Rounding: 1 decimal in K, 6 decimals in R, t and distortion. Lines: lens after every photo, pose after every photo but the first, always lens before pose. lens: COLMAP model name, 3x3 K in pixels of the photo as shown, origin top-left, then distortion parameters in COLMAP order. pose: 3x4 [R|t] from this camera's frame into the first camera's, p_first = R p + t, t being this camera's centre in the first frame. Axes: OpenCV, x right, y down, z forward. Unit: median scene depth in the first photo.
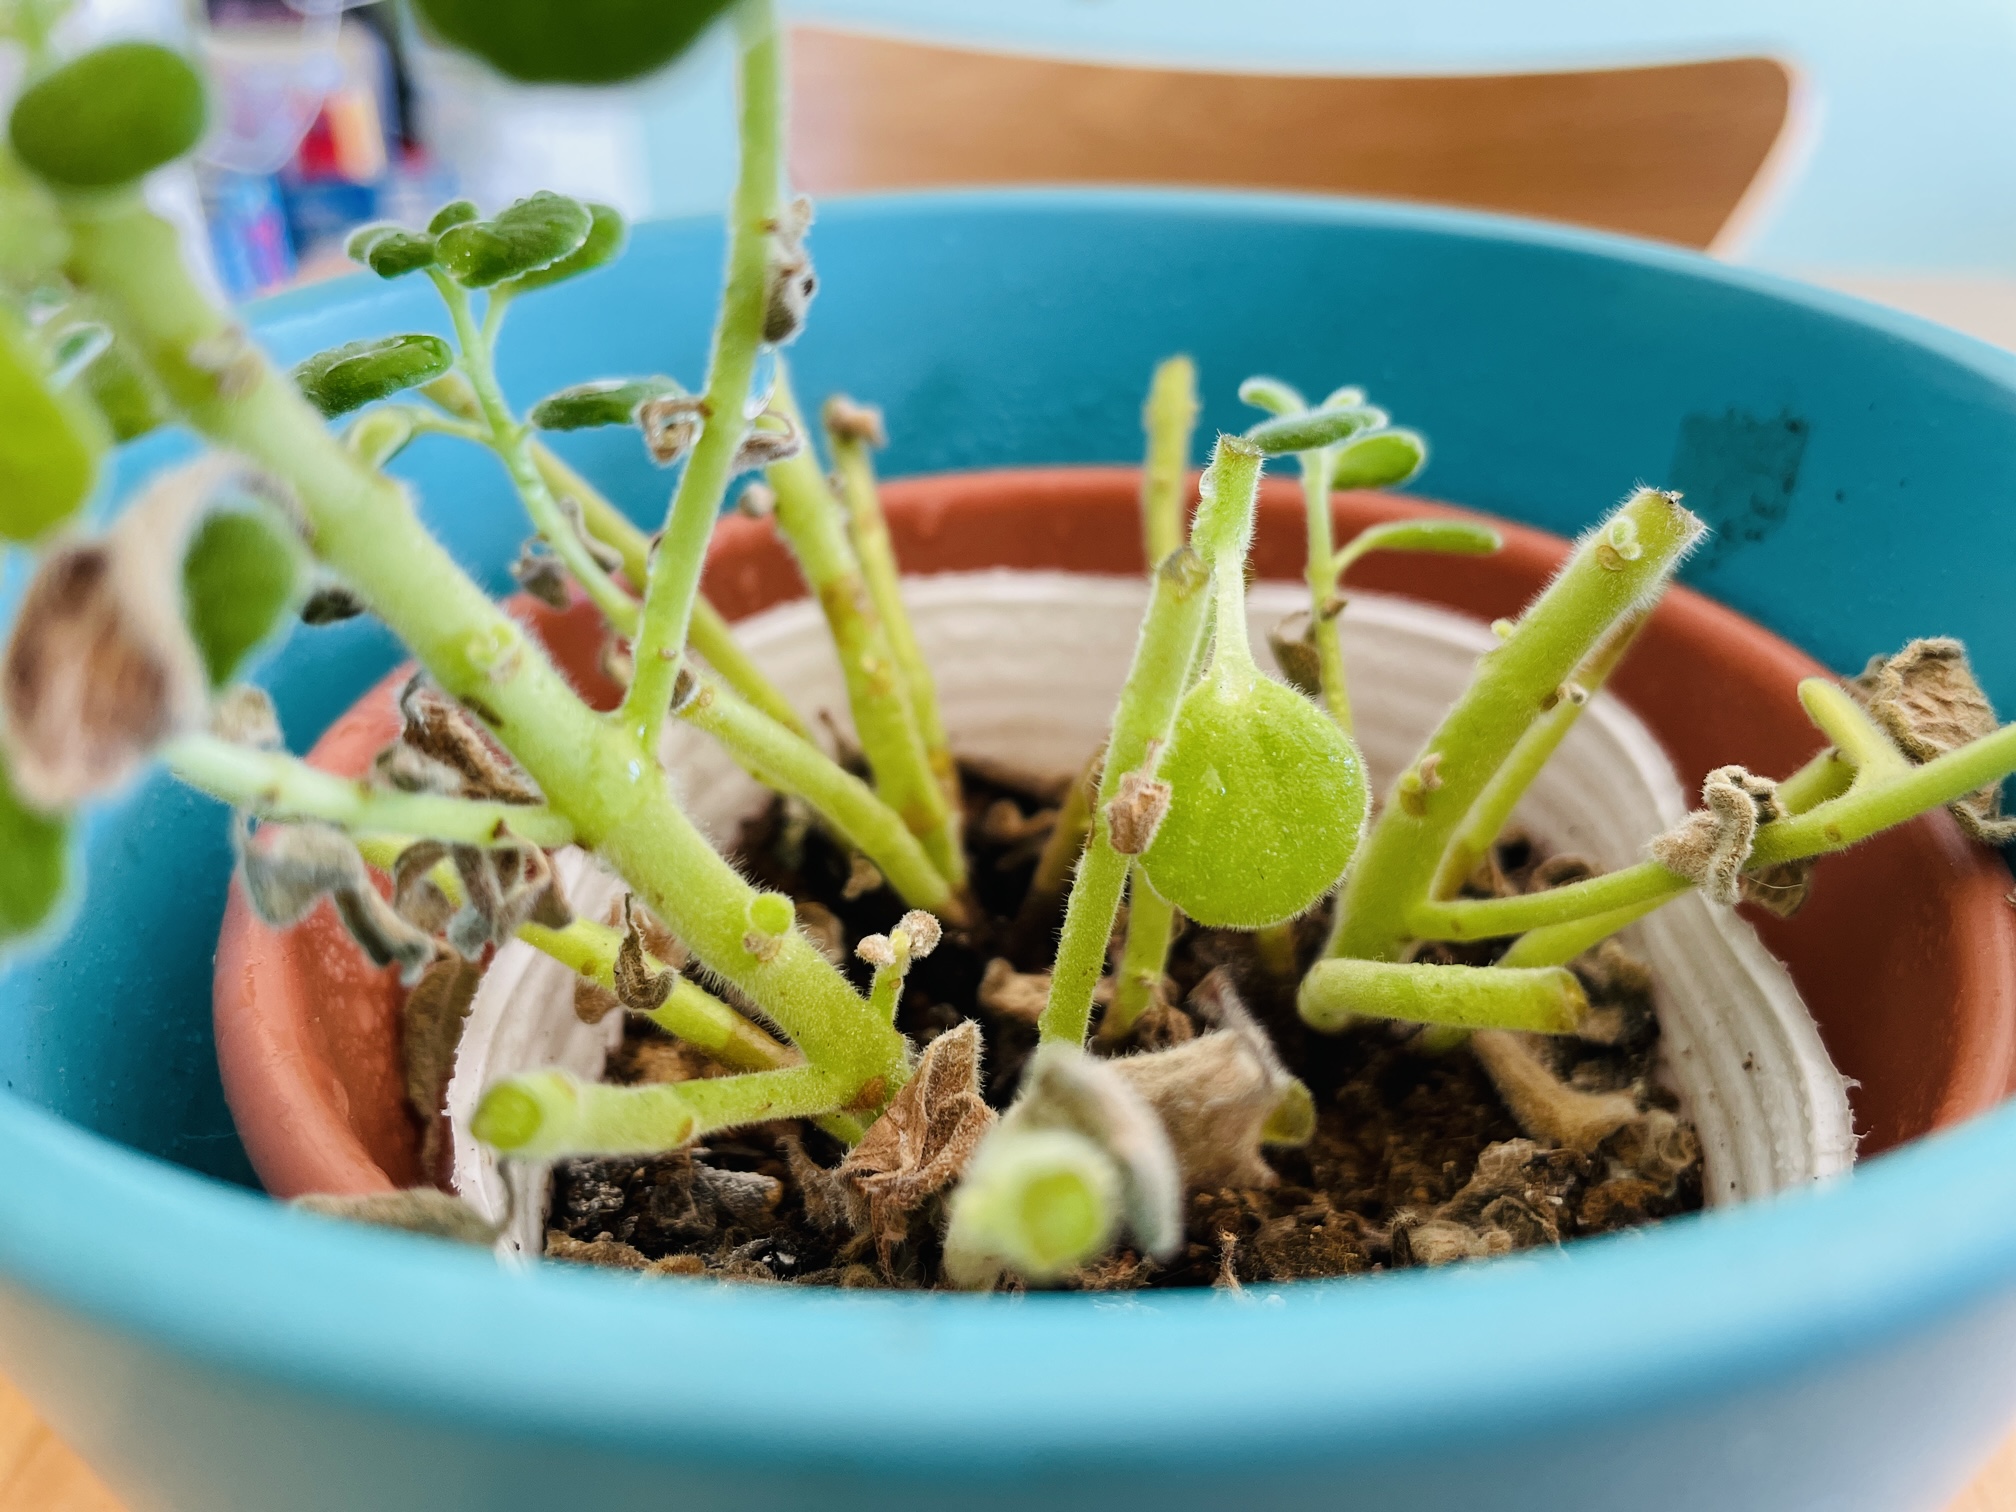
lens RADIAL K [[1680.1, 0, 1008.0], [0, 1680.1, 756.0], [0, 0, 1]] dist [-0.000760, -0.008747]
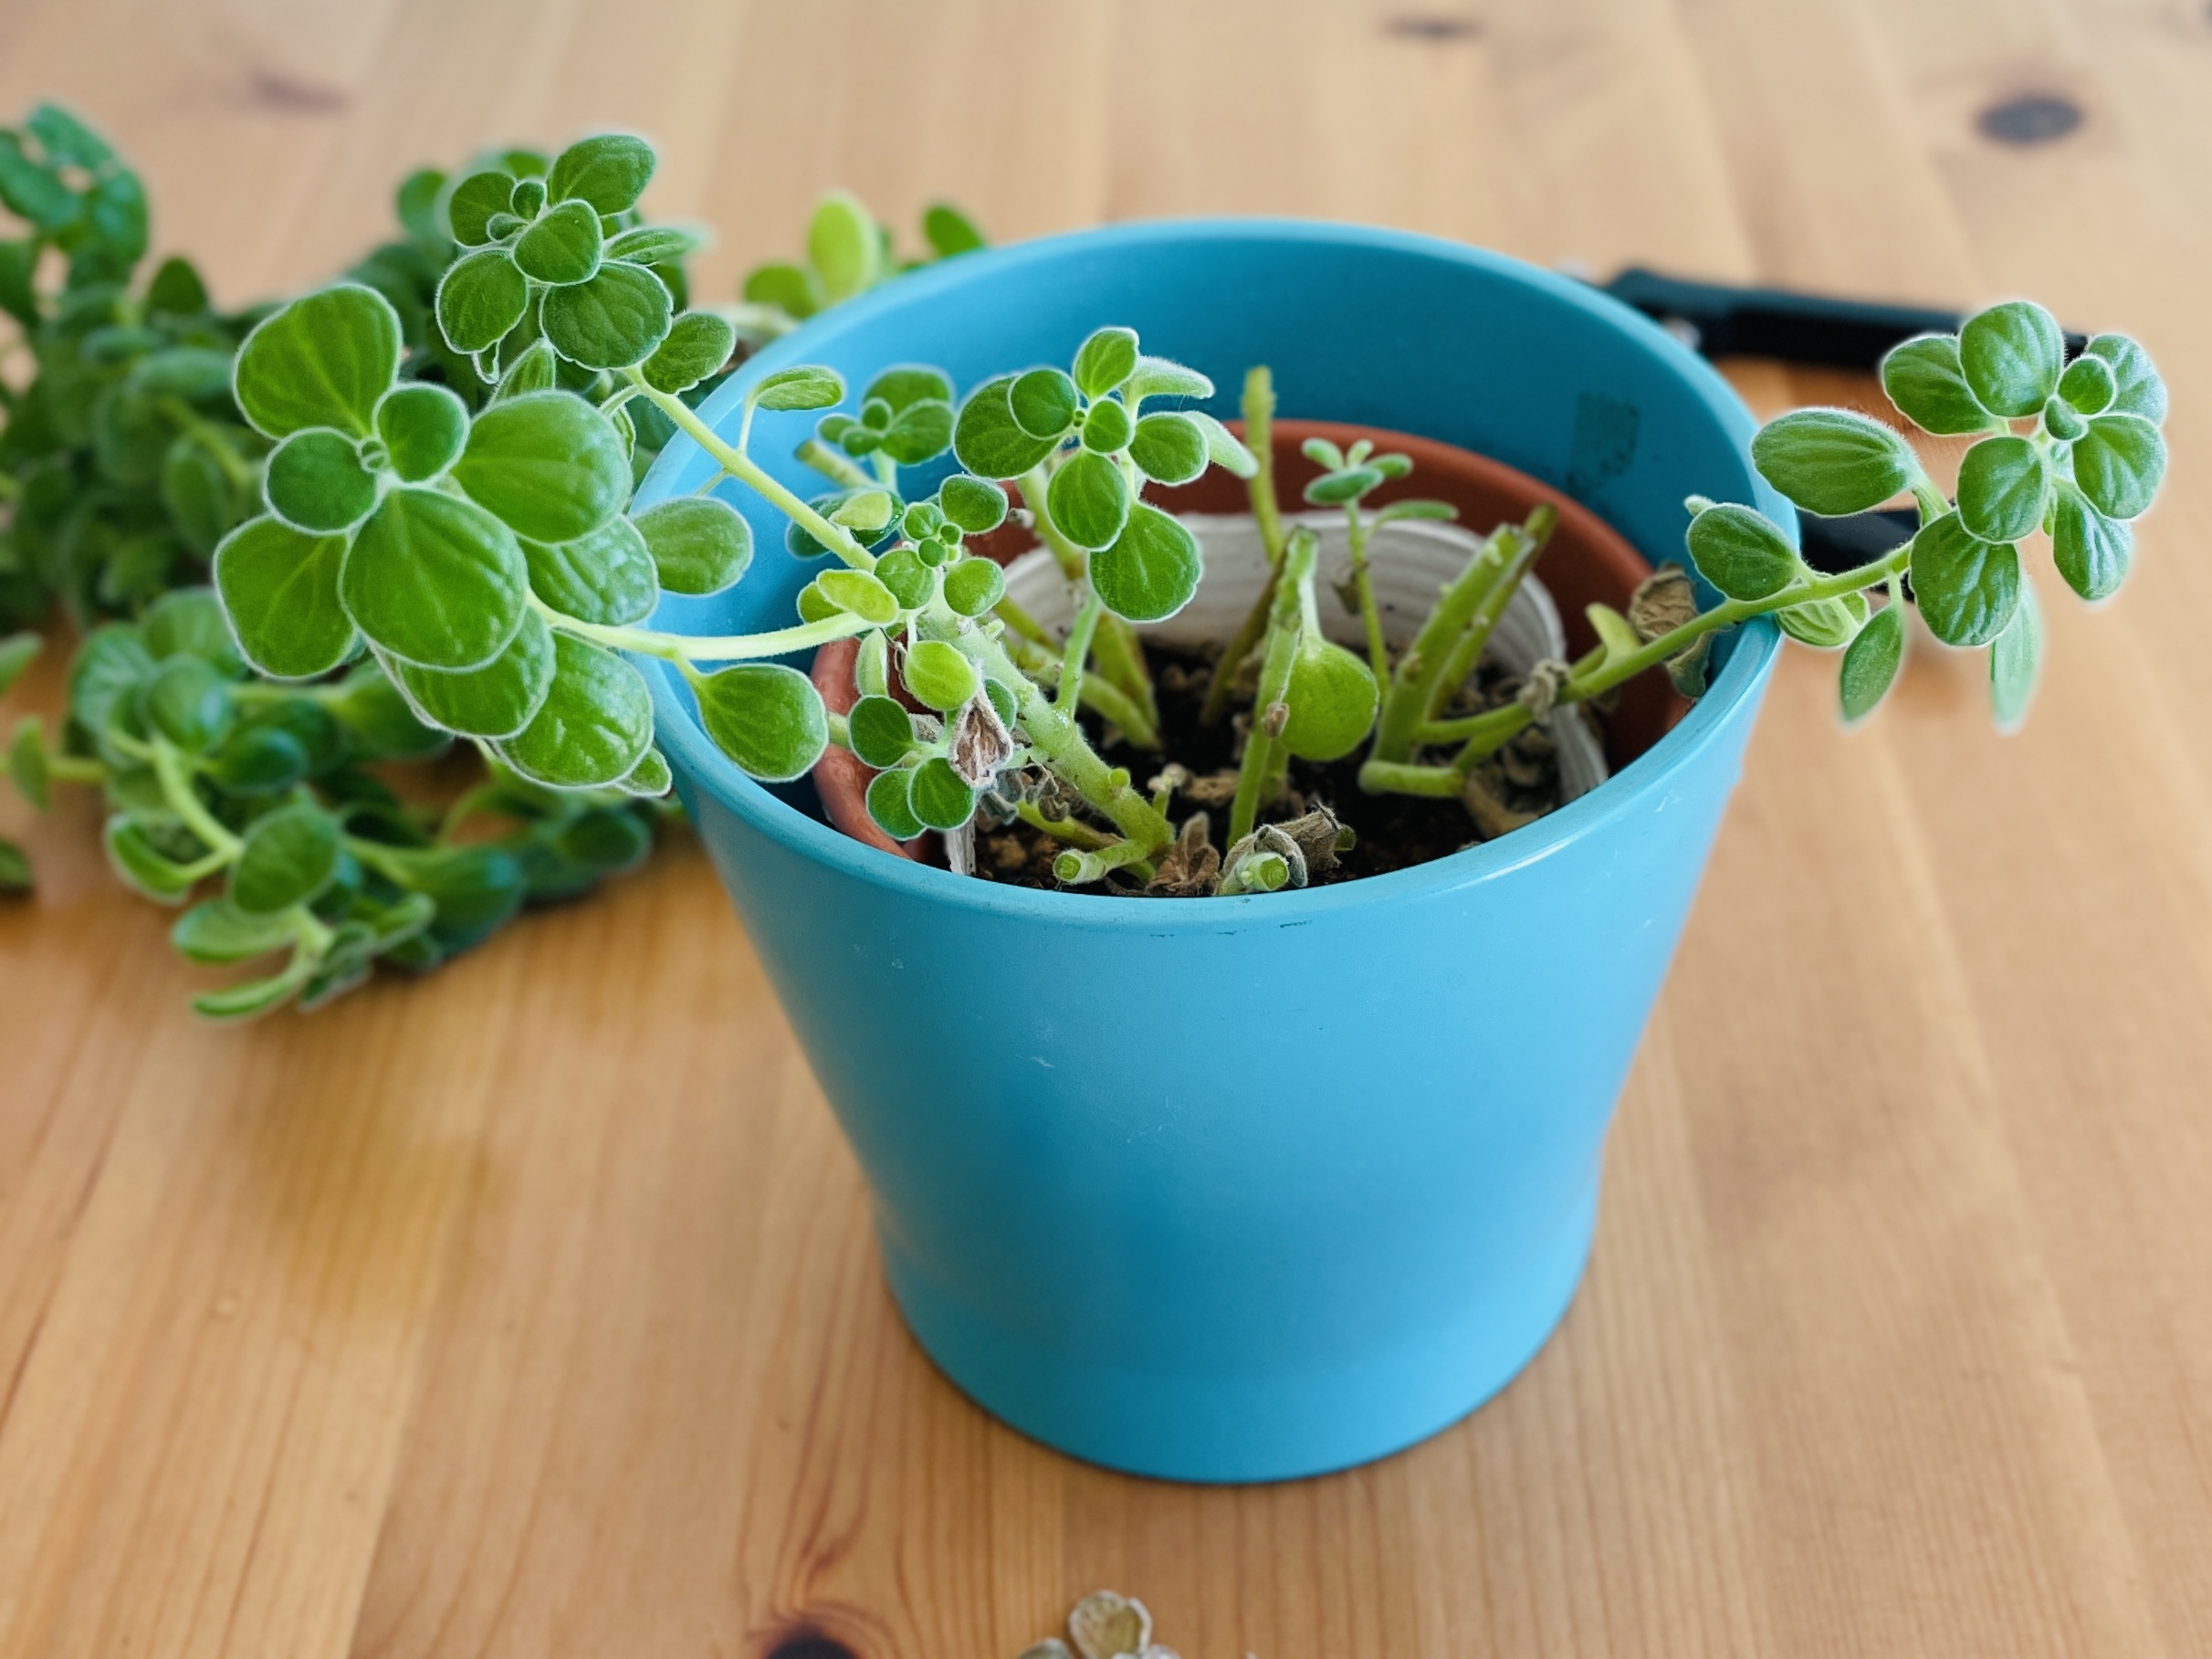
lens RADIAL K [[1843.6, 0, 1106.0], [0, 1843.6, 829.5], [0, 0, 1]] dist [-0.000760, -0.008747]
pose [[0.995133, -0.098495, 0.002885, -0.152642], [0.096300, 0.978325, 0.183319, -0.262296], [-0.020879, -0.182149, 0.983049, -1.307182]]
